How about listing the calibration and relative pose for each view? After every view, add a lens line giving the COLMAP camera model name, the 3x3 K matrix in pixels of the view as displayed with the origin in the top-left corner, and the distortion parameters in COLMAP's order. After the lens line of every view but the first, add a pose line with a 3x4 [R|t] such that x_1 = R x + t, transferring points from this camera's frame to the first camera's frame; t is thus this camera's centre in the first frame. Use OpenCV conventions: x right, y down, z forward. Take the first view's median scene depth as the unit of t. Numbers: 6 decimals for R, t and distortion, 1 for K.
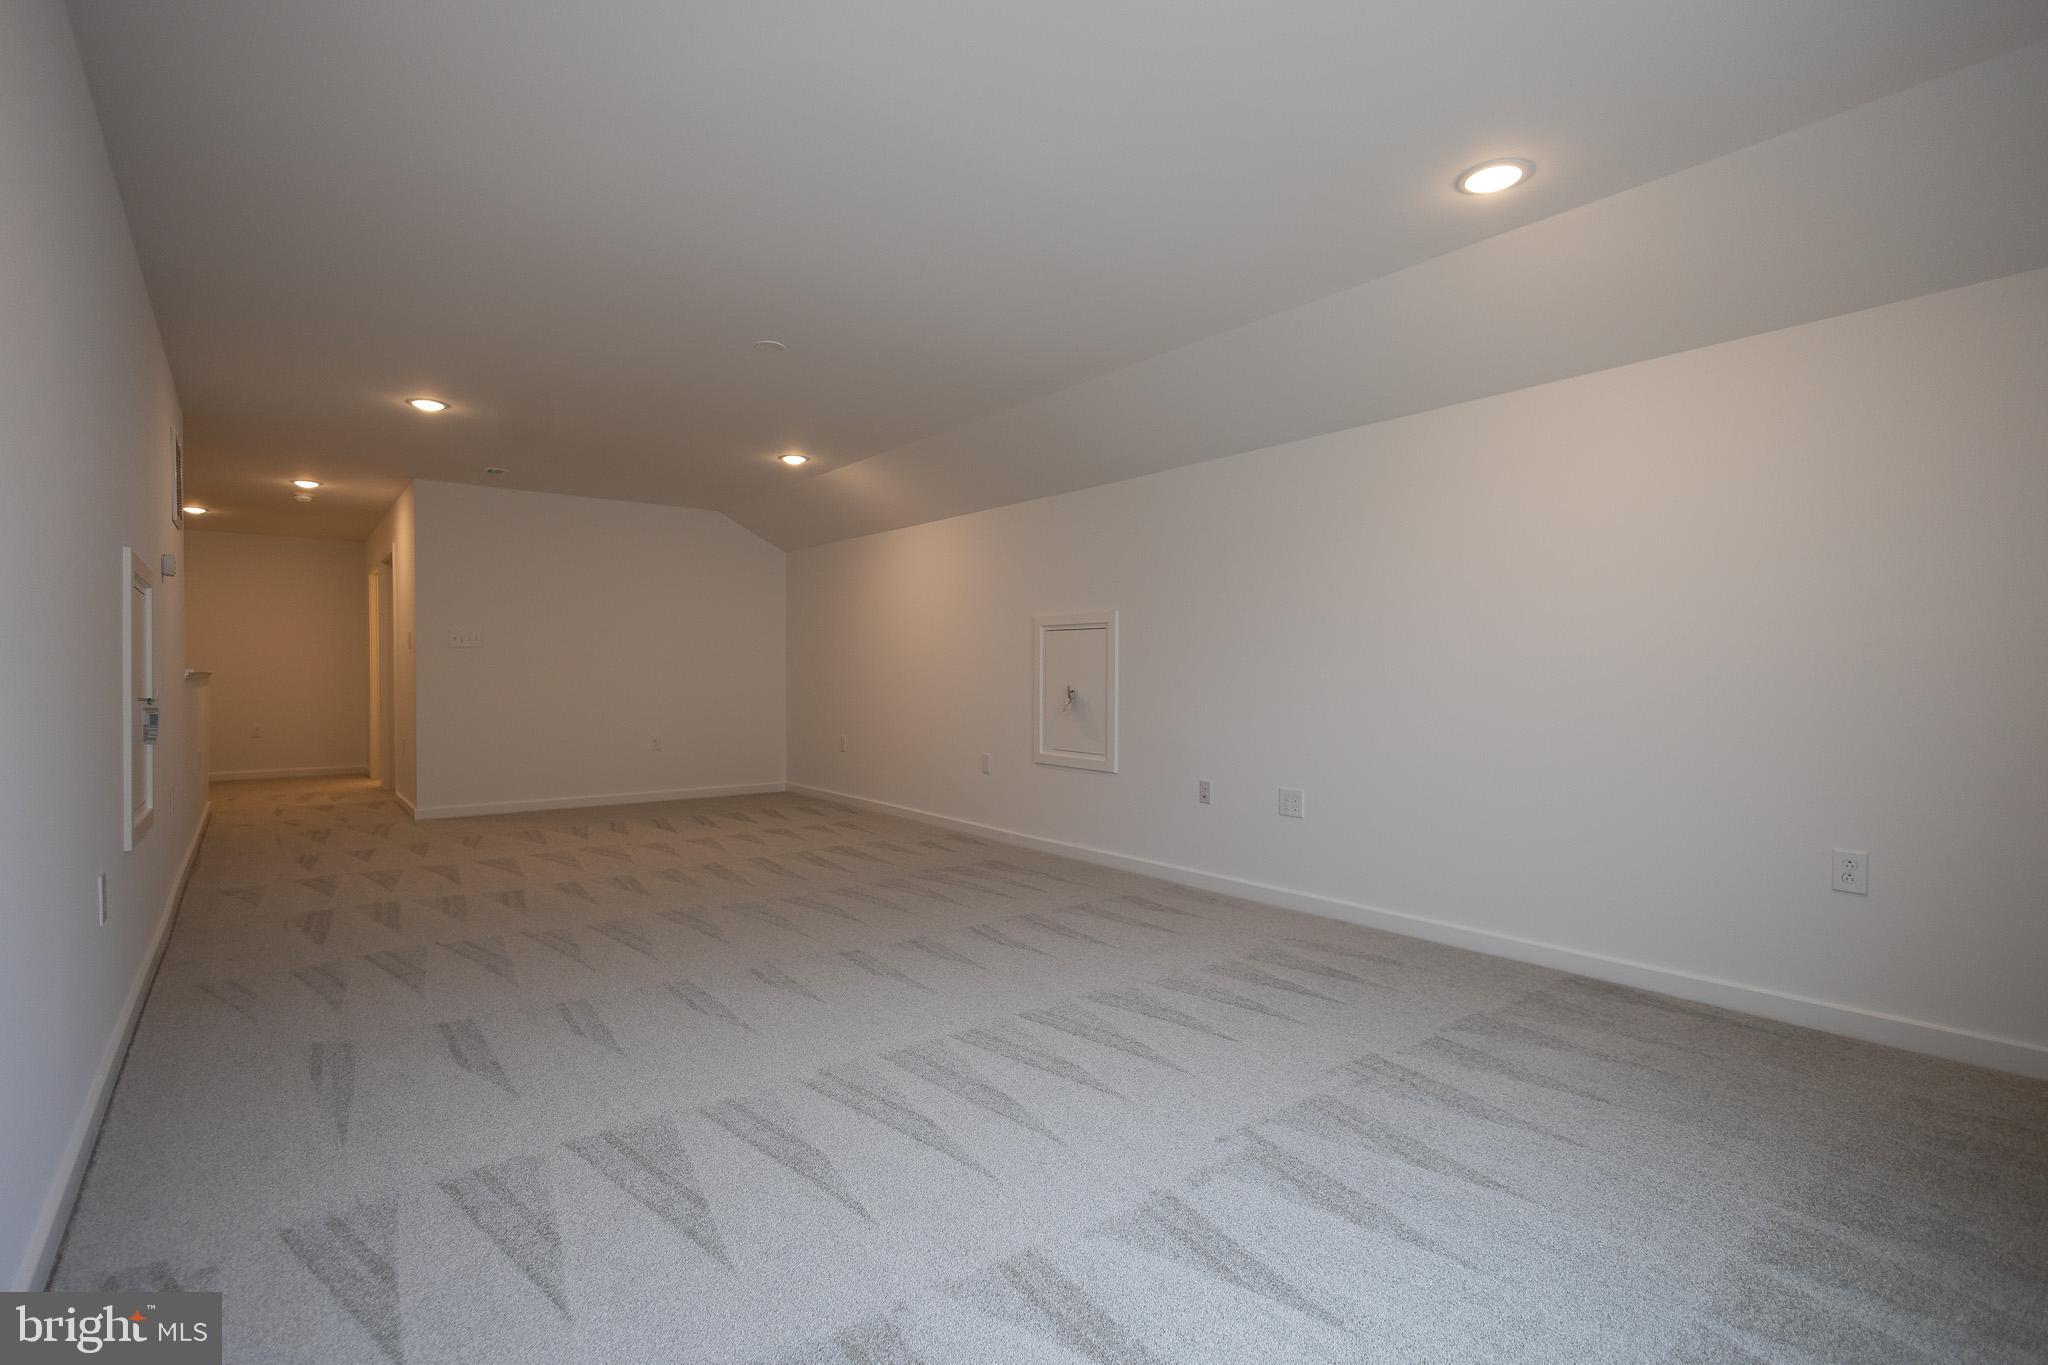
lens RADIAL K [[946.3, 0, 1020.0], [0, 946.3, 682.1], [0, 0, 1]] dist [0.006295, -0.000334]
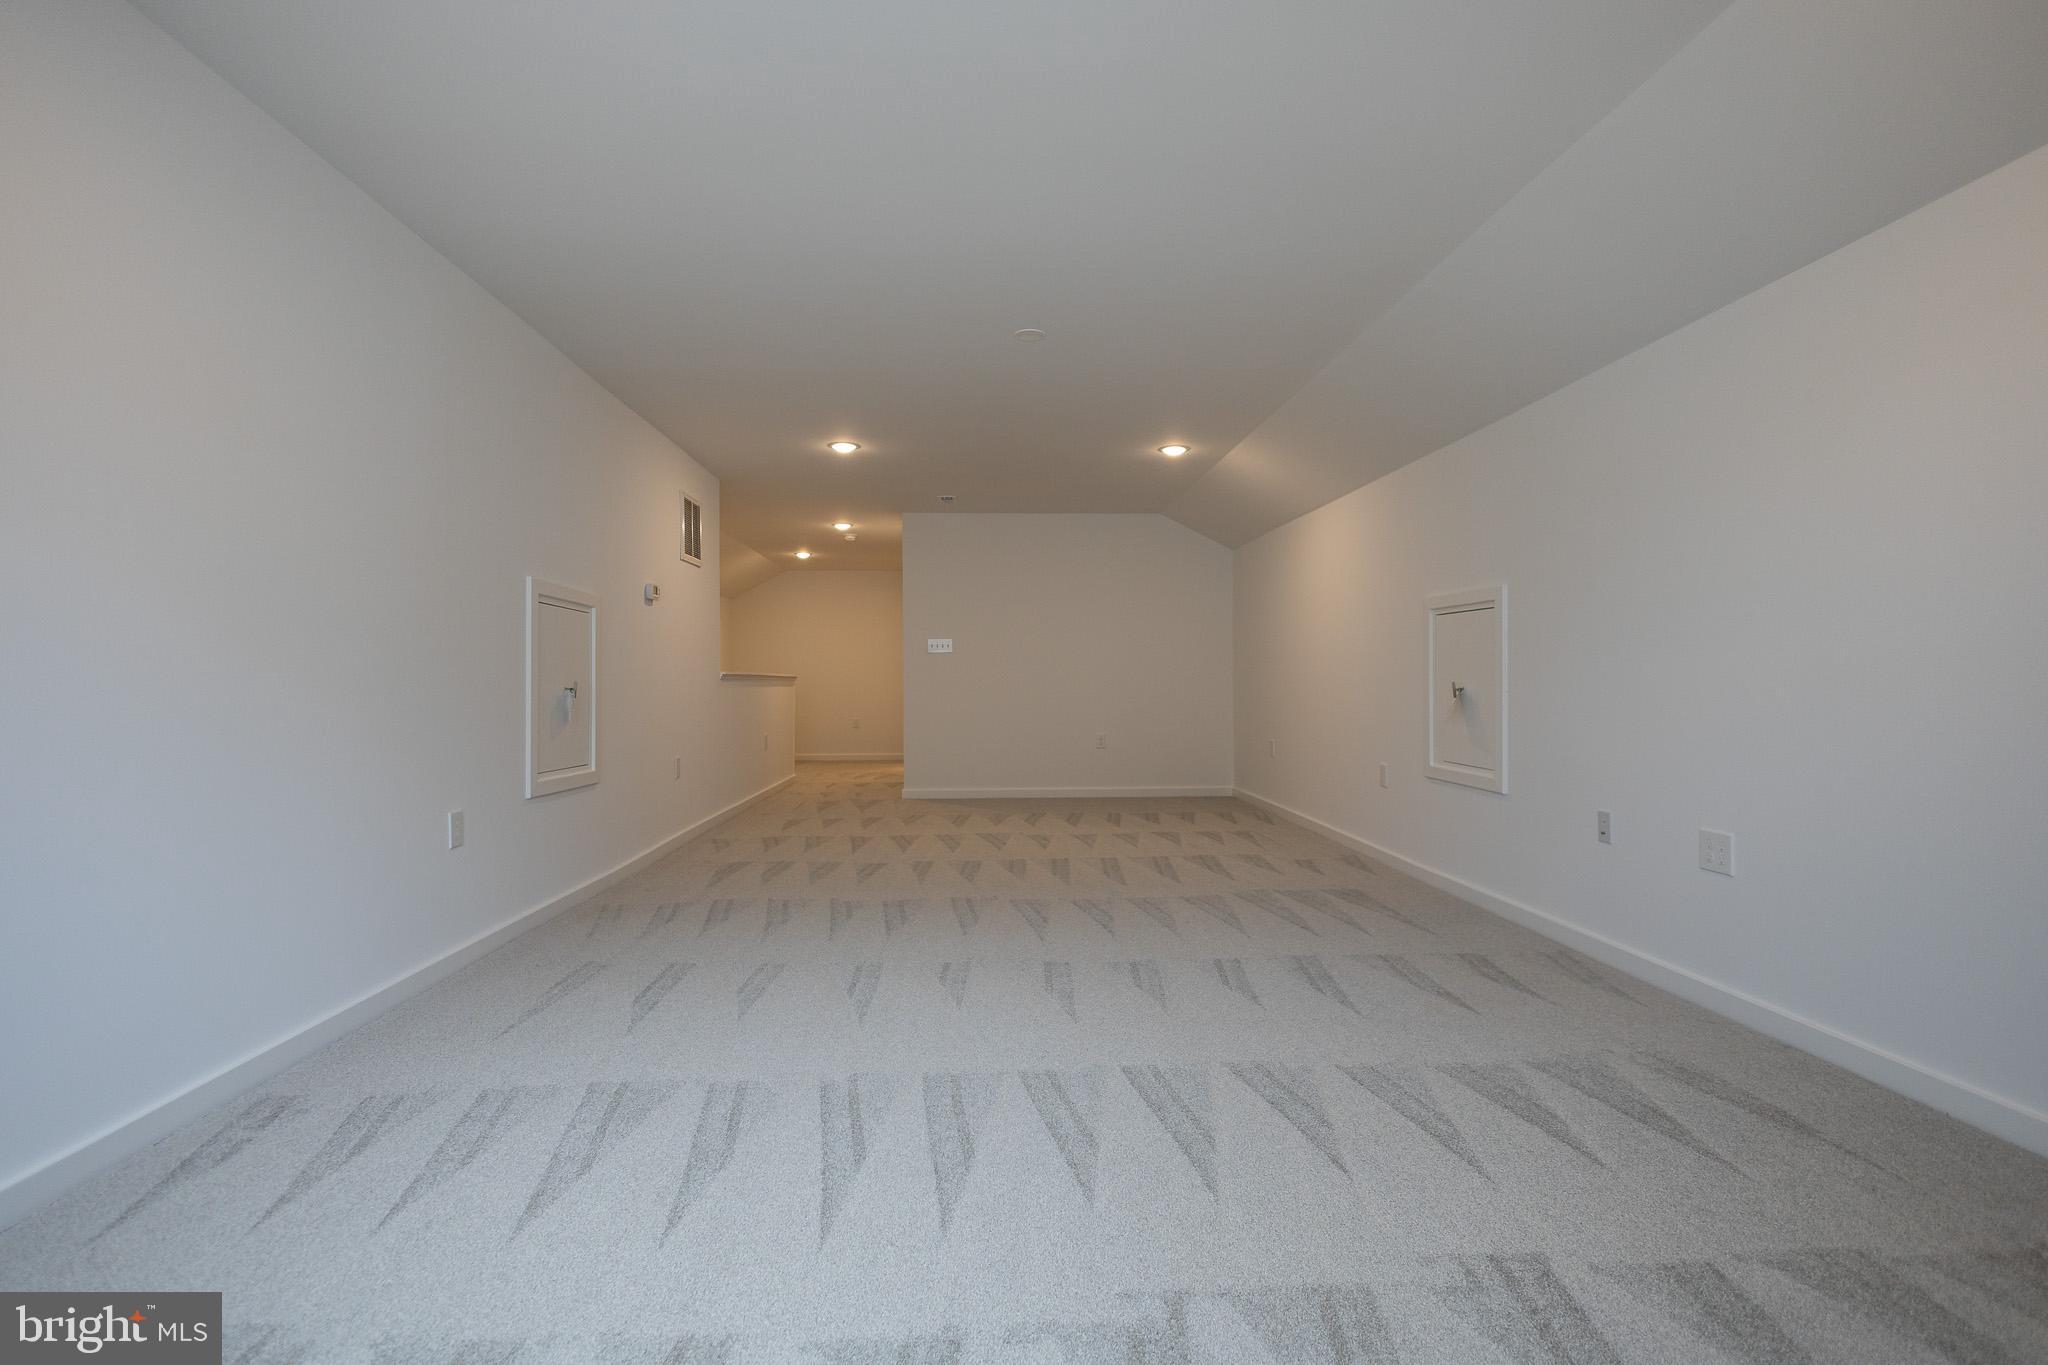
lens RADIAL K [[946.3, 0, 1020.0], [0, 946.3, 682.1], [0, 0, 1]] dist [0.006295, -0.000334]
pose [[0.826995, -0.003792, -0.562197, 0.344022], [-0.000376, 0.999973, -0.007298, 0.017317], [0.562209, 0.006247, 0.826971, 0.227953]]
